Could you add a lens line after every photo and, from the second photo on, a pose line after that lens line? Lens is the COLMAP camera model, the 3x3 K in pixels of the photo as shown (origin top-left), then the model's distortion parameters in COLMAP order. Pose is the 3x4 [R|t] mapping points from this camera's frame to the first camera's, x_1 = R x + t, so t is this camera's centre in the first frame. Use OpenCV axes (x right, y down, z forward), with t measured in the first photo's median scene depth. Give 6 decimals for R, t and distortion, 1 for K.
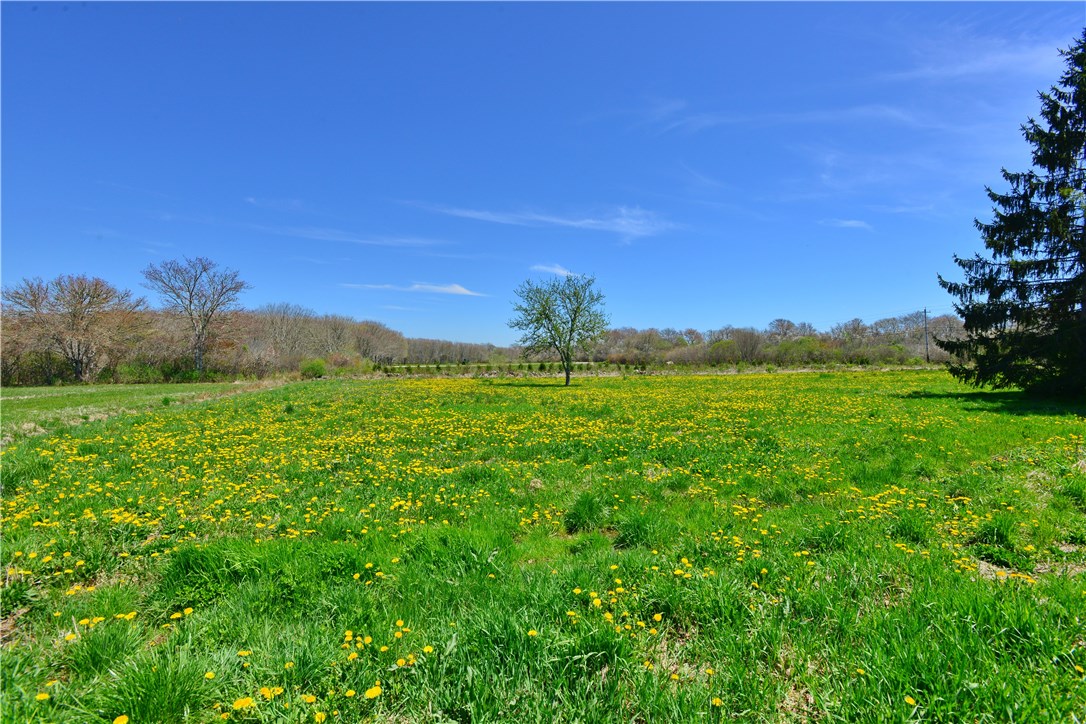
lens RADIAL K [[509.0, 0, 541.8], [0, 509.0, 361.0], [0, 0, 1]] dist [-0.023275, -0.001088]
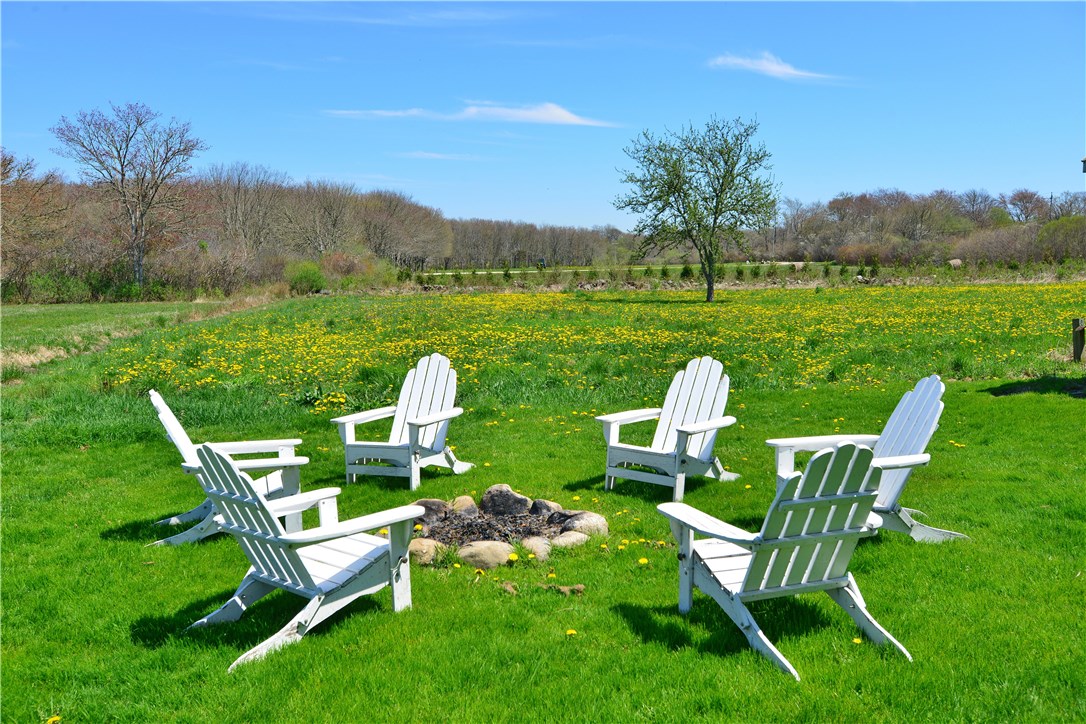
lens RADIAL K [[1033.2, 0, 542.9], [0, 1033.2, 360.7], [0, 0, 1]] dist [-0.015353, 0.000000]
pose [[0.985612, 0.005922, -0.168919, 0.045763], [0.010353, 0.995394, 0.095305, -0.001866], [0.168705, -0.095682, 0.981011, -0.199274]]
